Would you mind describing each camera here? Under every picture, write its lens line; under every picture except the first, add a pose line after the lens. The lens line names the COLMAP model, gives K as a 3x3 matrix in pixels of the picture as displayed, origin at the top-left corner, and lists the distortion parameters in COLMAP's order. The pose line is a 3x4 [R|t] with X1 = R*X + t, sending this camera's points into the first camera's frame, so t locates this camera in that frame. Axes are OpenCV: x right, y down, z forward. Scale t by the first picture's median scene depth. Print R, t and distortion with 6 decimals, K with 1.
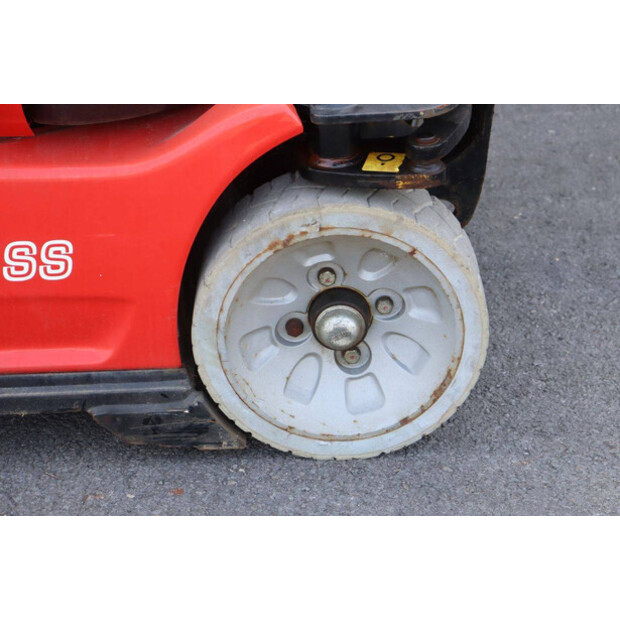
lens RADIAL K [[1413.5, 0, 313.3], [0, 1413.5, 309.6], [0, 0, 1]] dist [0.484636, 0.000000]
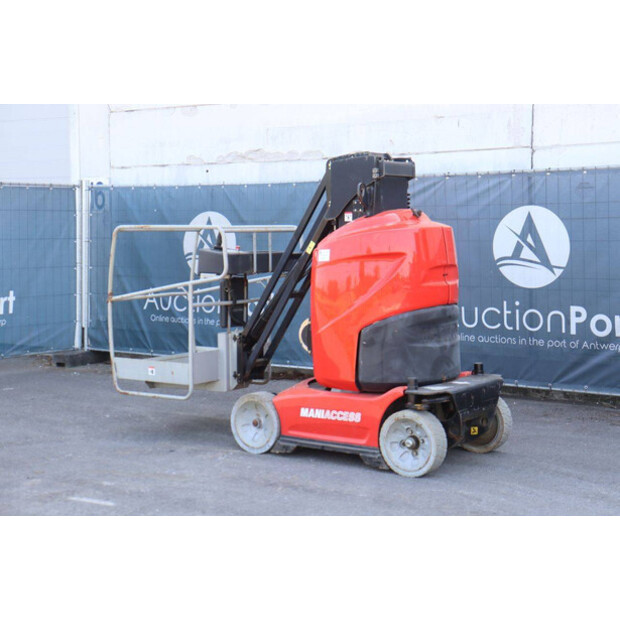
lens RADIAL K [[1097.0, 0, 314.4], [0, 1097.0, 301.3], [0, 0, 1]] dist [0.205450, 0.000000]
pose [[0.796068, 0.056492, -0.602565, 1.809806], [-0.303554, 0.898611, -0.316787, 0.786519], [0.523576, 0.435095, 0.732503, -1.843688]]
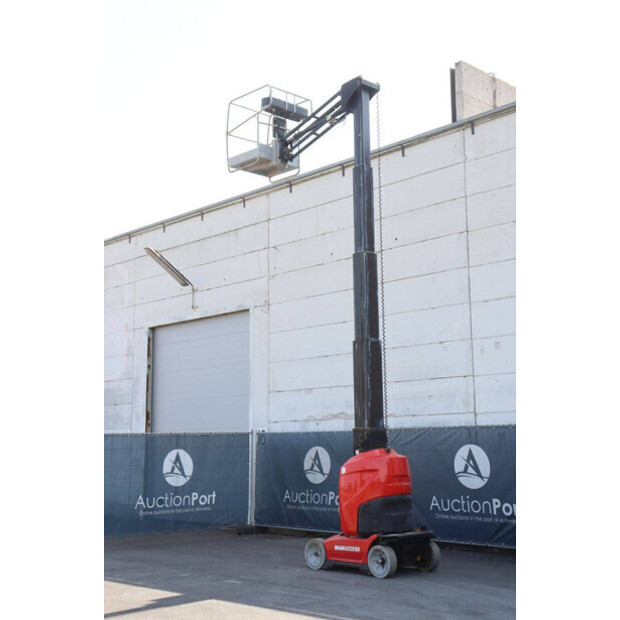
lens RADIAL K [[883.8, 0, 305.1], [0, 883.8, 322.7], [0, 0, 1]] dist [0.133154, 0.000000]
pose [[0.663964, -0.094698, -0.741744, 4.166510], [-0.363466, 0.826012, -0.430810, 1.414848], [0.653486, 0.555641, 0.514023, -3.190029]]
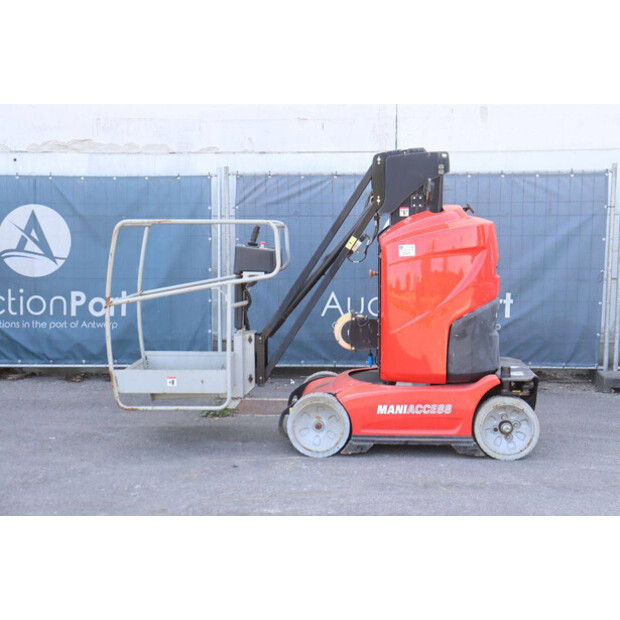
lens RADIAL K [[937.1, 0, 318.1], [0, 937.1, 309.5], [0, 0, 1]] dist [0.115587, 0.000000]
pose [[0.996974, 0.025558, -0.073410, -0.375930], [-0.053006, 0.914305, -0.401542, 0.920584], [0.056856, 0.404219, 0.912894, -1.987916]]
